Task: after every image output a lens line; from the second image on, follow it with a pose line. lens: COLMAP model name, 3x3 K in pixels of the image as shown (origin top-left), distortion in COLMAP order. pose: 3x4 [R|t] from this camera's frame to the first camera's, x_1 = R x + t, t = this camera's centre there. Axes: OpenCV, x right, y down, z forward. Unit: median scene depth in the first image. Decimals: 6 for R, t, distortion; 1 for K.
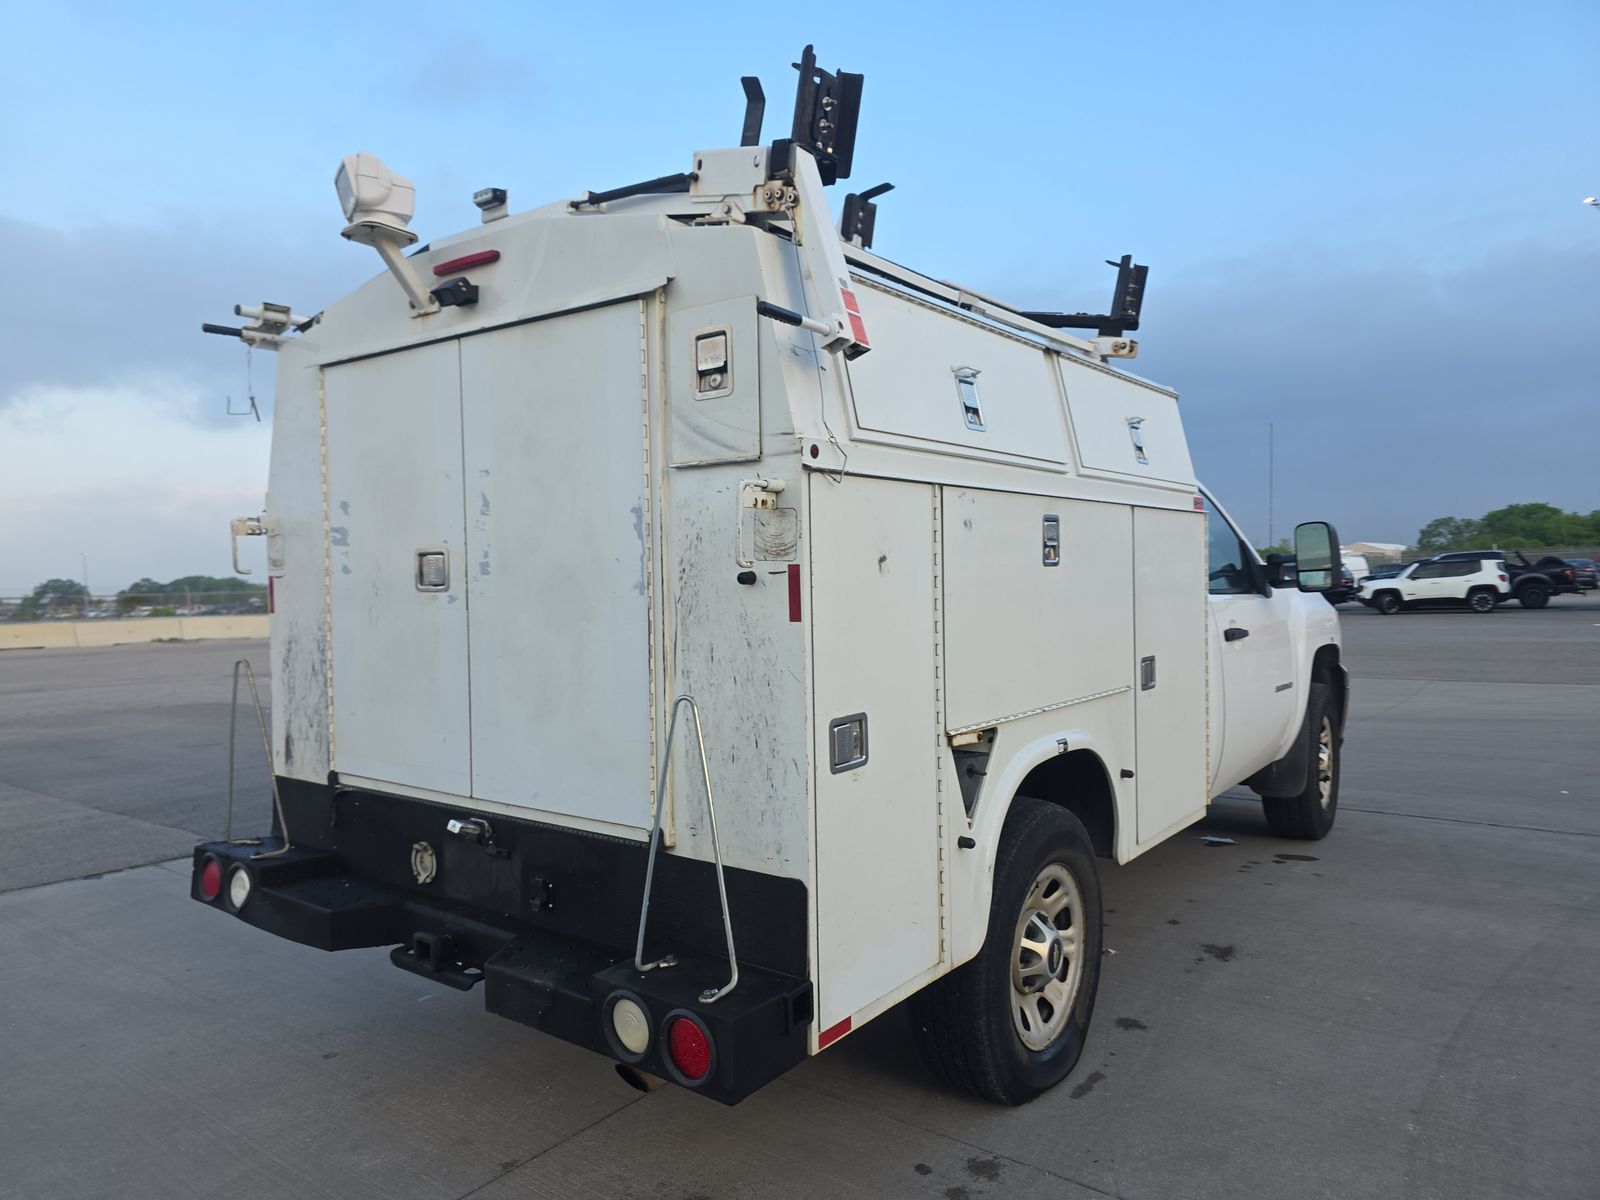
lens RADIAL K [[1087.5, 0, 803.6], [0, 1087.5, 599.8], [0, 0, 1]] dist [0.059124, -0.071154]
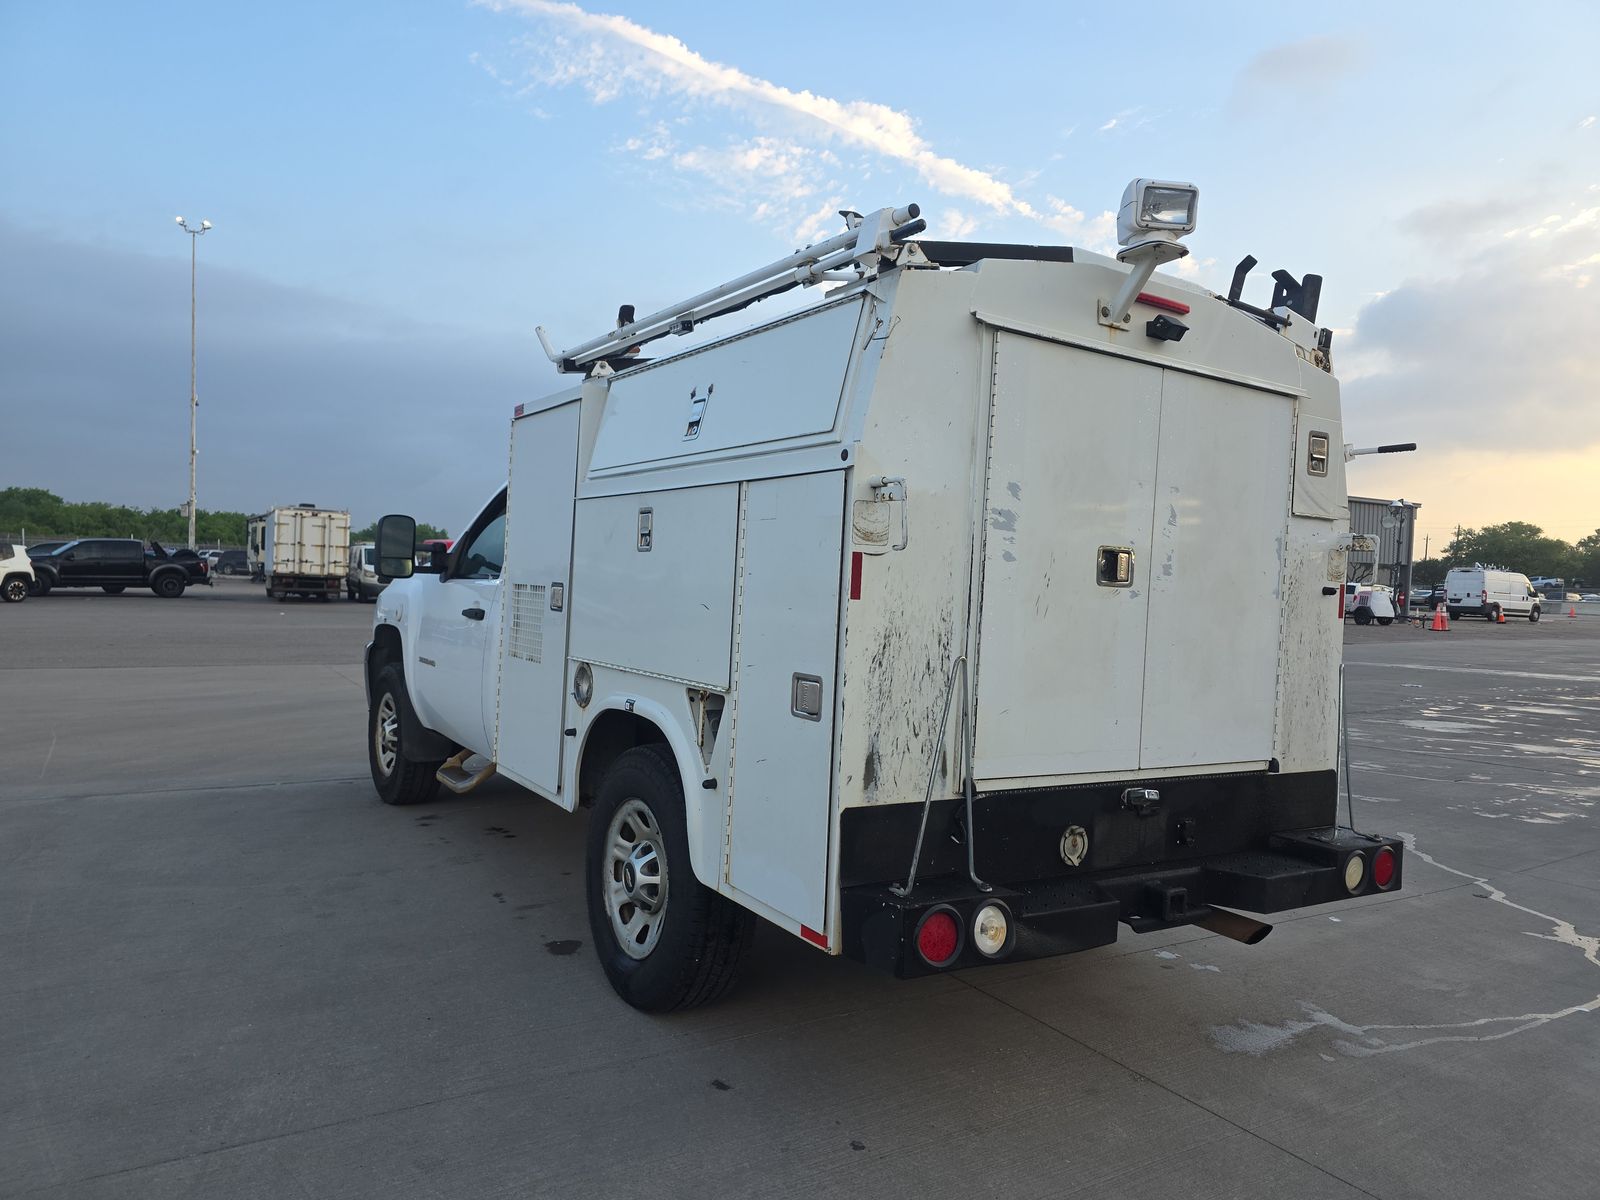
lens RADIAL K [[1068.6, 0, 799.5], [0, 1068.6, 593.8], [0, 0, 1]] dist [0.060643, -0.000154]
pose [[0.342668, 0.024085, 0.939148, -1.285875], [-0.029835, 0.999446, -0.014746, 0.022070], [-0.938983, -0.022966, 0.343197, 0.825811]]
